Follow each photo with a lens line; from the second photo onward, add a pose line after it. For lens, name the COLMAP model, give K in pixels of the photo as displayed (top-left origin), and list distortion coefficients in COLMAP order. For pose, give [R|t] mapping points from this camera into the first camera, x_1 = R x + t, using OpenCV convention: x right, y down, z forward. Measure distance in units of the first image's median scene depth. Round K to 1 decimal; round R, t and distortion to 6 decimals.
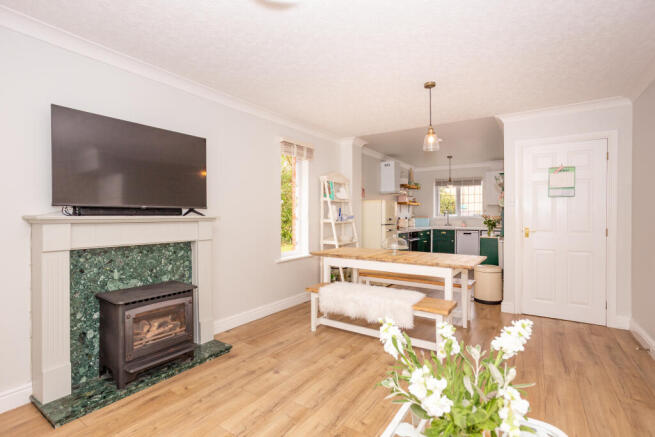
lens RADIAL K [[320.5, 0, 326.3], [0, 320.5, 217.4], [0, 0, 1]] dist [-0.044072, 0.027395]
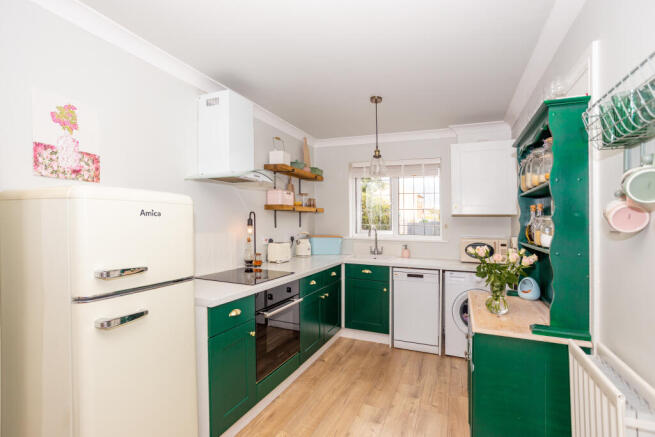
lens RADIAL K [[320.5, 0, 326.3], [0, 320.5, 217.4], [0, 0, 1]] dist [-0.044072, 0.027395]
pose [[0.980815, 0.008266, 0.194763, 0.439287], [-0.004262, 0.999771, -0.020969, -0.044107], [-0.194892, 0.019737, 0.980626, 1.106205]]
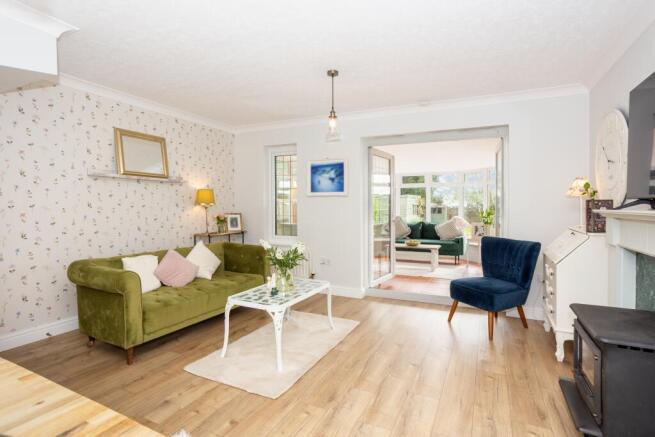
lens RADIAL K [[320.5, 0, 326.3], [0, 320.5, 217.4], [0, 0, 1]] dist [-0.044072, 0.027395]
pose [[-0.993396, -0.003628, -0.114677, 0.090989], [-0.008956, 0.998902, 0.045982, -0.010328], [0.114384, 0.046705, -0.992338, 1.031372]]
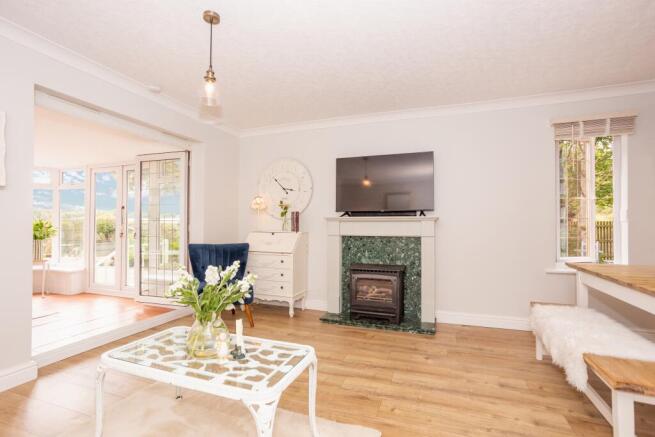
lens RADIAL K [[320.5, 0, 326.3], [0, 320.5, 217.4], [0, 0, 1]] dist [-0.044072, 0.027395]
pose [[0.229069, -0.026002, -0.973063, 0.564240], [-0.009503, 0.999536, -0.028947, 0.030776], [0.973364, 0.015878, 0.228716, 0.283223]]
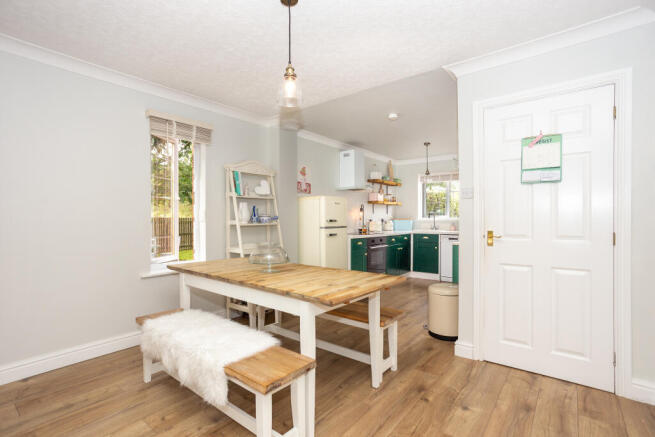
lens RADIAL K [[320.5, 0, 326.3], [0, 320.5, 217.4], [0, 0, 1]] dist [-0.044072, 0.027395]
pose [[0.996182, -0.004288, -0.087192, 0.374813], [0.002985, 0.999882, -0.015075, 0.013718], [0.087247, 0.014757, 0.996077, 0.330327]]
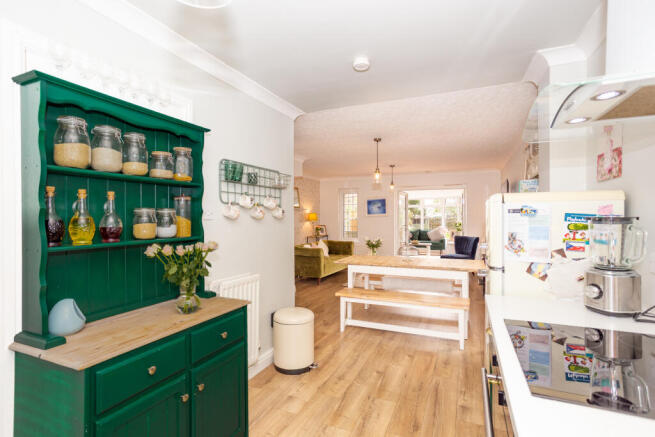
lens RADIAL K [[320.5, 0, 326.3], [0, 320.5, 217.4], [0, 0, 1]] dist [-0.044072, 0.027395]
pose [[-0.984888, -0.002849, -0.173172, 0.670138], [-0.005240, 0.999897, 0.013355, -0.051799], [0.173116, 0.014060, -0.984801, 1.990679]]
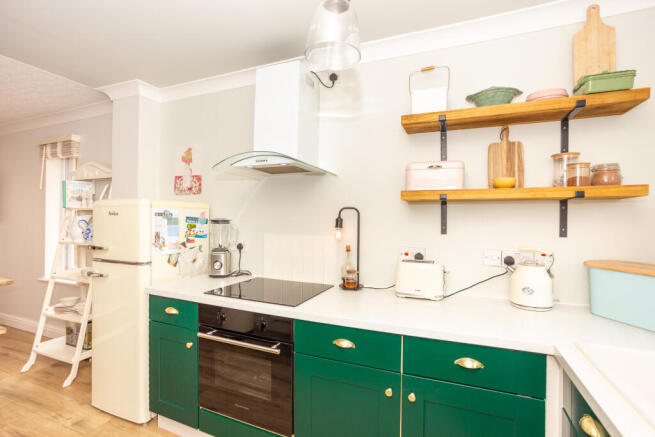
lens RADIAL K [[320.5, 0, 326.3], [0, 320.5, 217.4], [0, 0, 1]] dist [-0.044072, 0.027395]
pose [[0.171952, -0.009180, -0.985063, 0.930031], [-0.020183, 0.999714, -0.012839, -0.049704], [0.984899, 0.022089, 0.171718, 1.786008]]
